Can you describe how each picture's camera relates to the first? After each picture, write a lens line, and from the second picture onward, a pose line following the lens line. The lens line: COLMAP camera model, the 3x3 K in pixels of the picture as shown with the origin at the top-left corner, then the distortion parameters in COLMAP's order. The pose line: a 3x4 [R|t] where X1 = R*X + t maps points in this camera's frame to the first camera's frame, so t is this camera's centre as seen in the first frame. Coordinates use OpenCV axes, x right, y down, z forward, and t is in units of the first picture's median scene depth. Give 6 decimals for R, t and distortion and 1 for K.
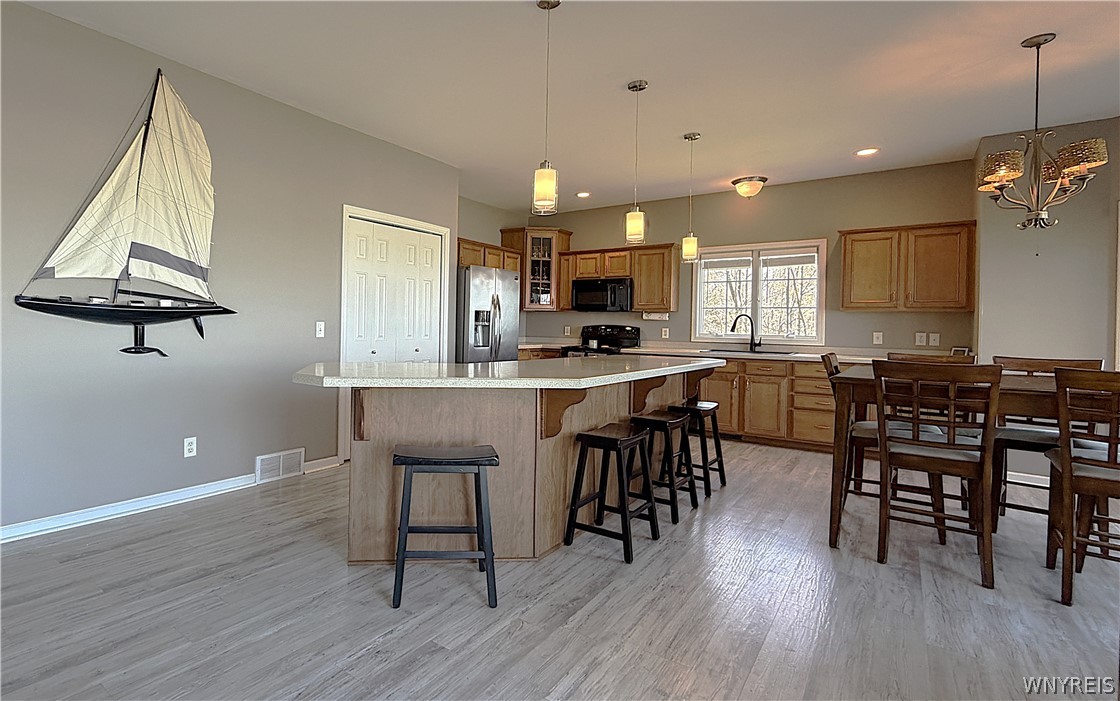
lens RADIAL K [[538.5, 0, 446.1], [0, 538.5, 328.2], [0, 0, 1]] dist [-0.002740, -0.001193]
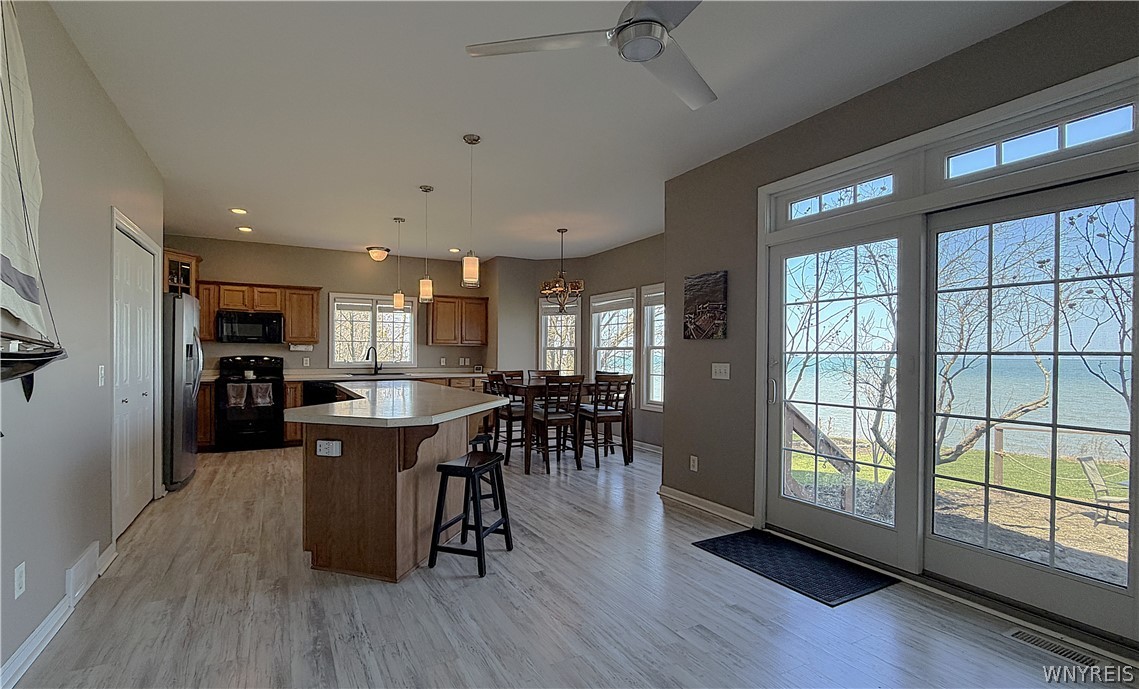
lens RADIAL K [[499.2, 0, 521.7], [0, 499.2, 357.3], [0, 0, 1]] dist [-0.003192, -0.000047]
pose [[0.405319, -0.023747, 0.913867, -0.472745], [0.008490, 0.999717, 0.022212, -0.025470], [-0.914136, -0.001244, 0.405406, 0.156719]]
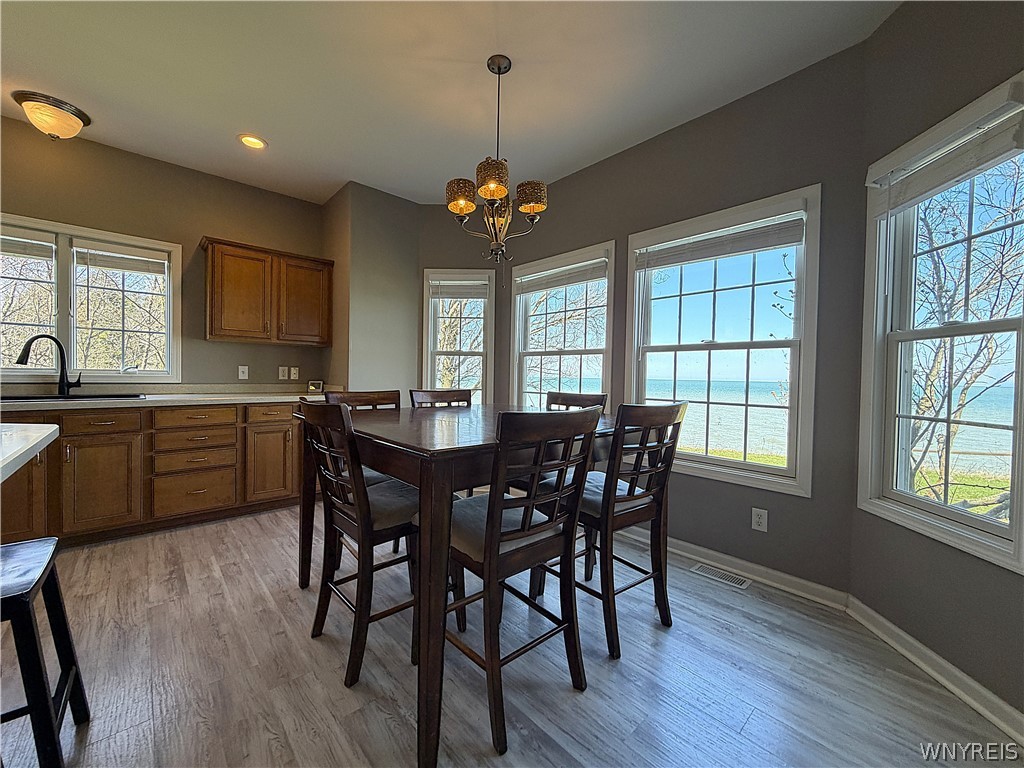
lens RADIAL K [[408.9, 0, 500.7], [0, 408.9, 383.1], [0, 0, 1]] dist [-0.001095, 0.000691]
pose [[0.142140, -0.035730, 0.989202, 0.185299], [-0.009407, 0.999254, 0.037445, 0.006398], [-0.989802, -0.014627, 0.141698, 0.462636]]
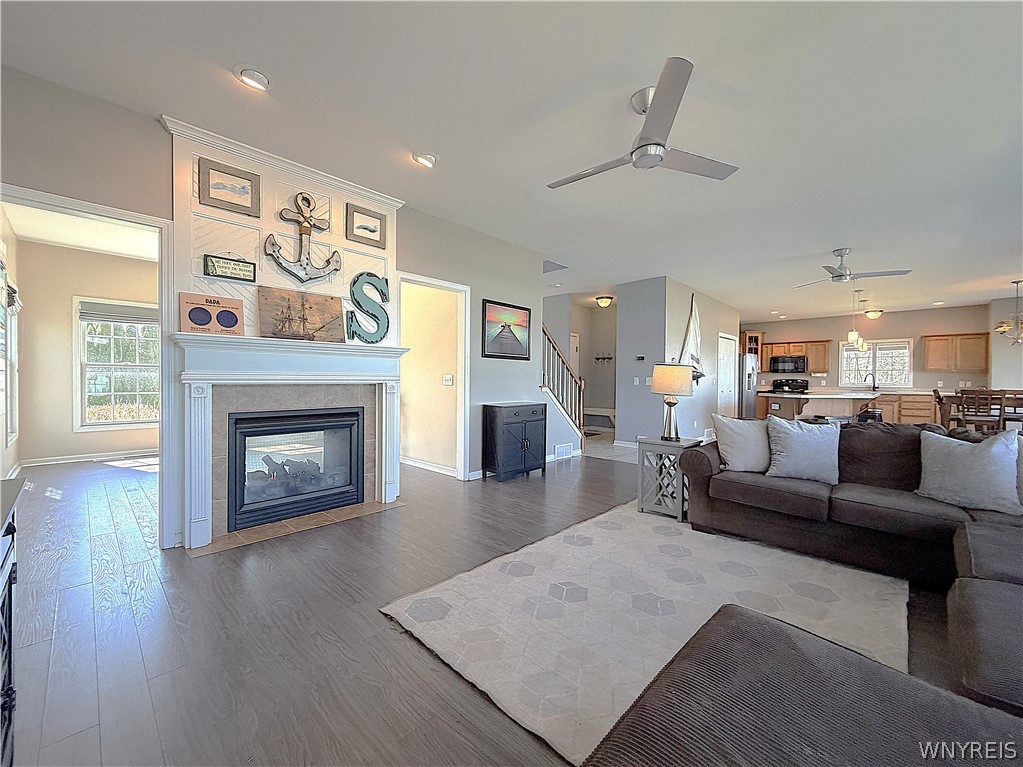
lens RADIAL K [[408.5, 0, 515.7], [0, 408.5, 384.6], [0, 0, 1]] dist [-0.001095, 0.000691]
pose [[0.998442, -0.010367, -0.054827, -0.808114], [0.010532, 0.999941, 0.002715, -0.001356], [0.054795, -0.003288, 0.998492, -0.736330]]
